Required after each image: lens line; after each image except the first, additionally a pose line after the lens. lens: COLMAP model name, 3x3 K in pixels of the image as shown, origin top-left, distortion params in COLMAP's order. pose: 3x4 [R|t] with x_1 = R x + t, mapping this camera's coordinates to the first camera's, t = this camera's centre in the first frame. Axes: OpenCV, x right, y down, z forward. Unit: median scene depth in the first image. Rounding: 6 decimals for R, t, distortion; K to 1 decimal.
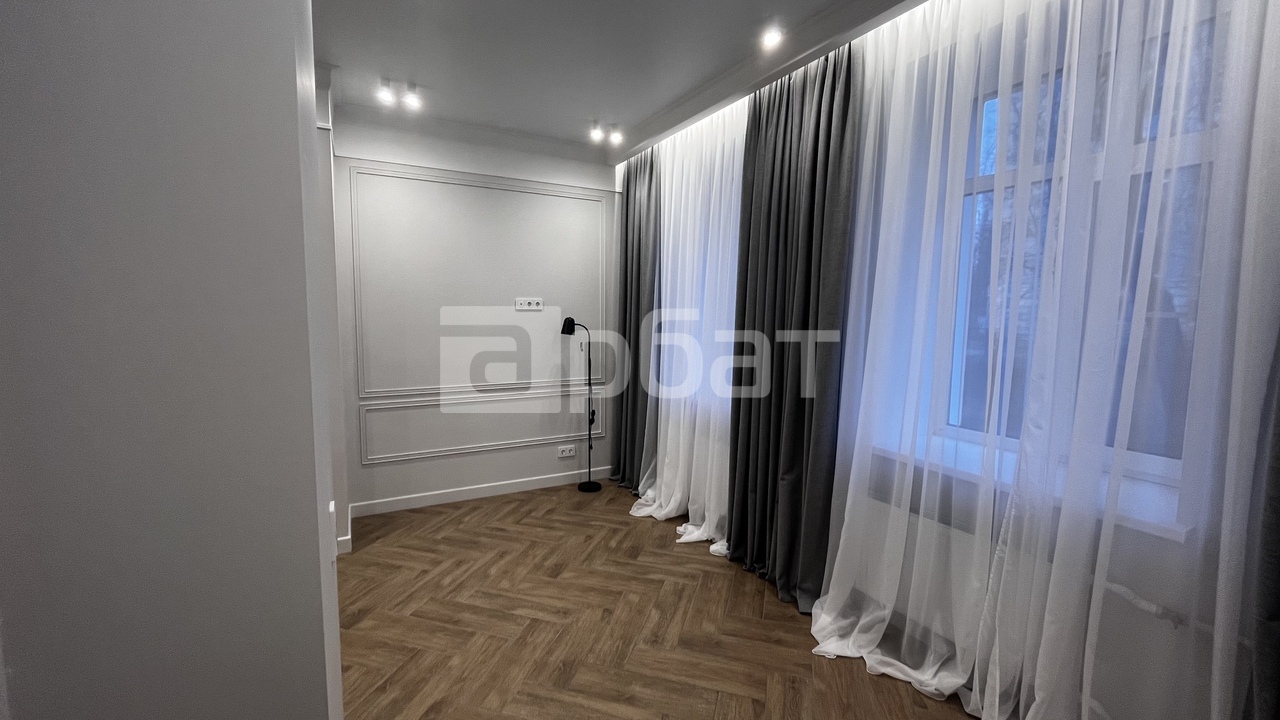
lens RADIAL K [[517.7, 0, 633.1], [0, 517.7, 363.5], [0, 0, 1]] dist [-0.000631, -0.000687]
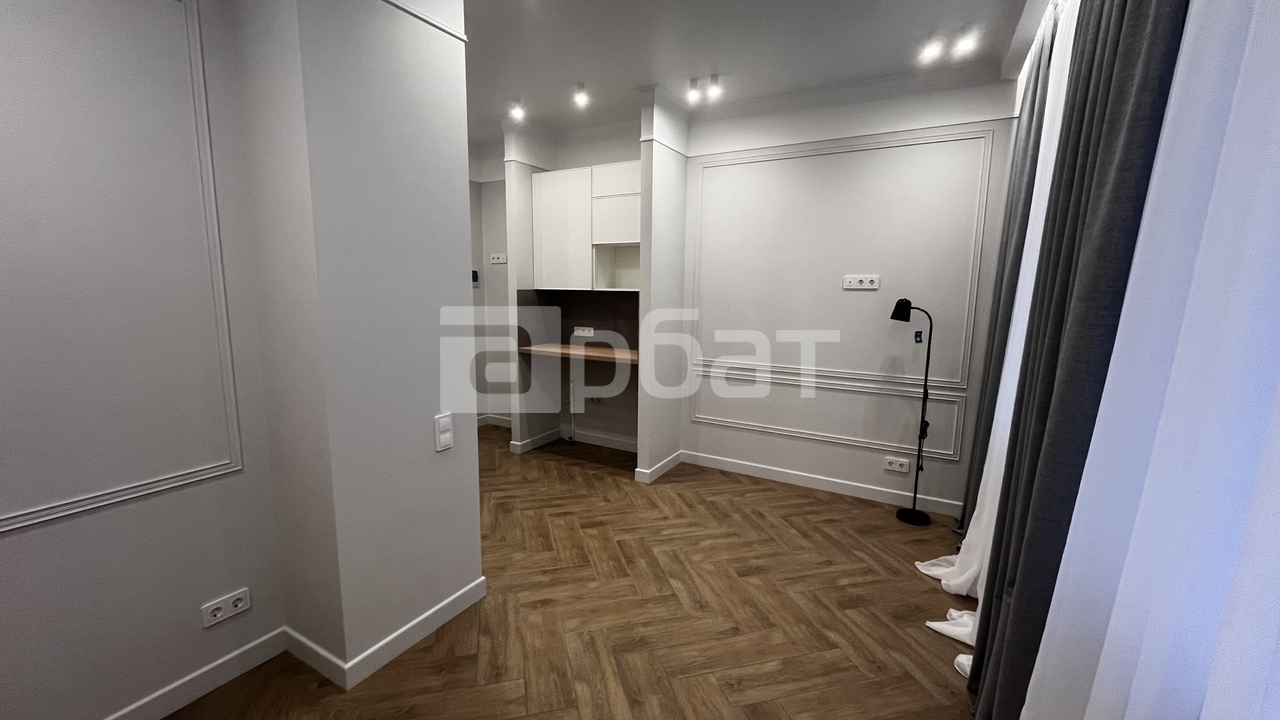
lens RADIAL K [[517.7, 0, 630.2], [0, 517.7, 362.5], [0, 0, 1]] dist [-0.000631, -0.000687]
pose [[0.518652, 0.124294, -0.845903, 0.422840], [-0.092914, 0.991711, 0.088749, -0.028791], [0.849922, 0.032566, 0.525901, 0.283342]]
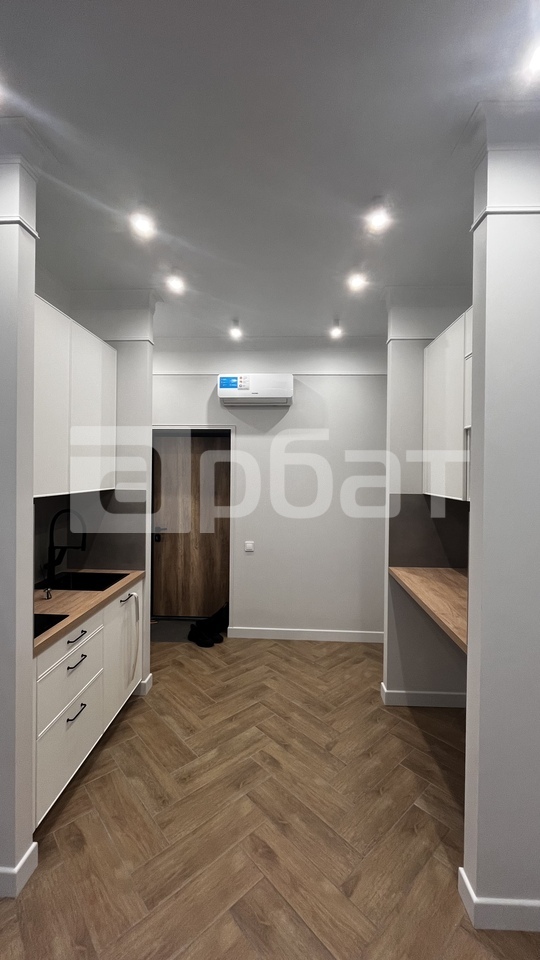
lens RADIAL K [[388.3, 0, 270.5], [0, 388.3, 473.9], [0, 0, 1]] dist [-0.000631, -0.000687]
pose [[-0.517265, -0.007918, -0.855788, -0.055361], [-0.102969, 0.993269, 0.053048, -0.126250], [0.849608, 0.115560, -0.514599, 0.919545]]
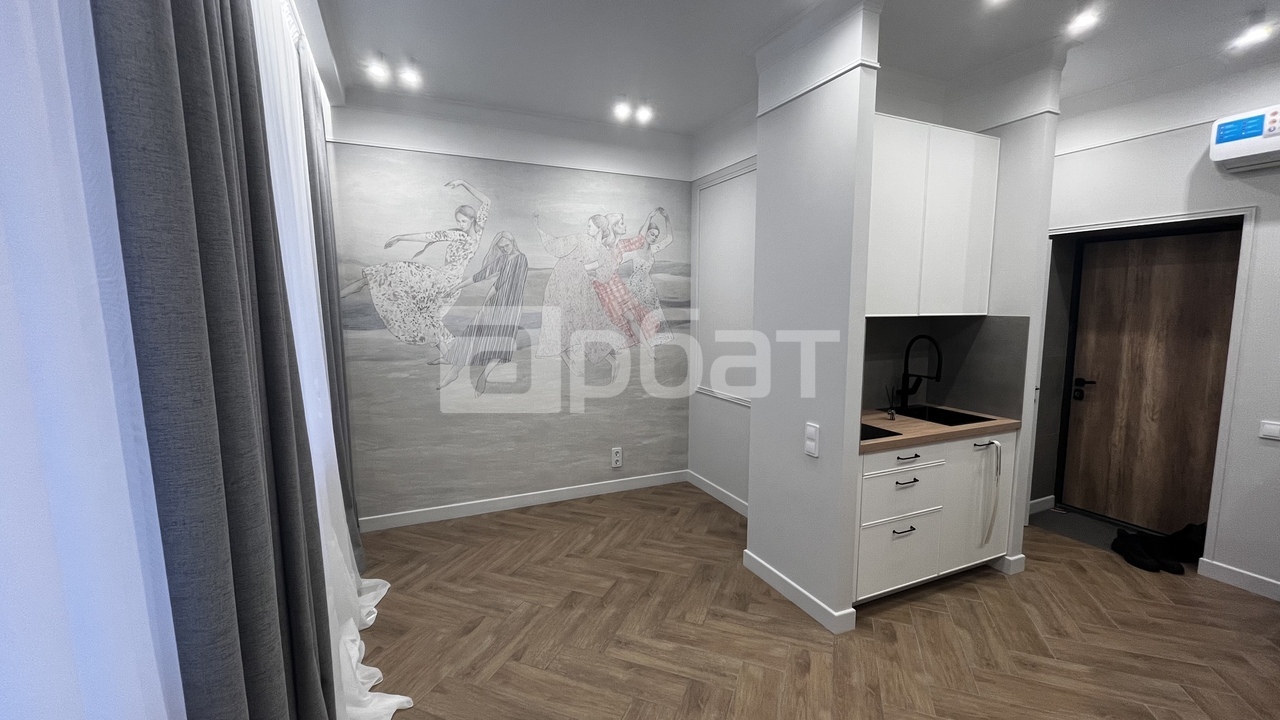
lens RADIAL K [[517.7, 0, 629.2], [0, 517.7, 356.8], [0, 0, 1]] dist [-0.000631, -0.000687]
pose [[-0.996699, -0.018613, 0.079026, -0.047394], [-0.001958, 0.978595, 0.205785, -0.128304], [-0.081164, 0.204951, -0.975401, 1.153223]]
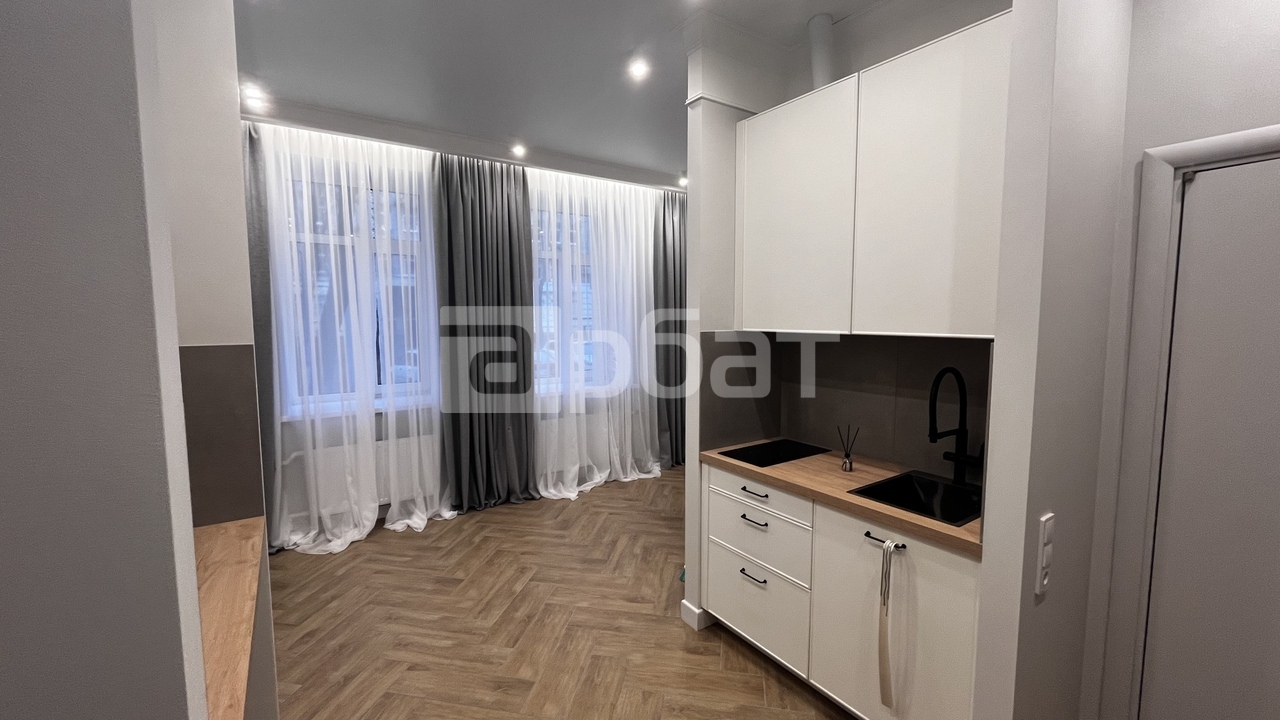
lens RADIAL K [[517.7, 0, 633.2], [0, 517.7, 358.7], [0, 0, 1]] dist [-0.000631, -0.000687]
pose [[-0.101431, -0.093777, 0.990413, -1.012000], [0.103552, 0.989144, 0.104262, -0.084253], [-0.989439, 0.113134, -0.090619, 0.611018]]
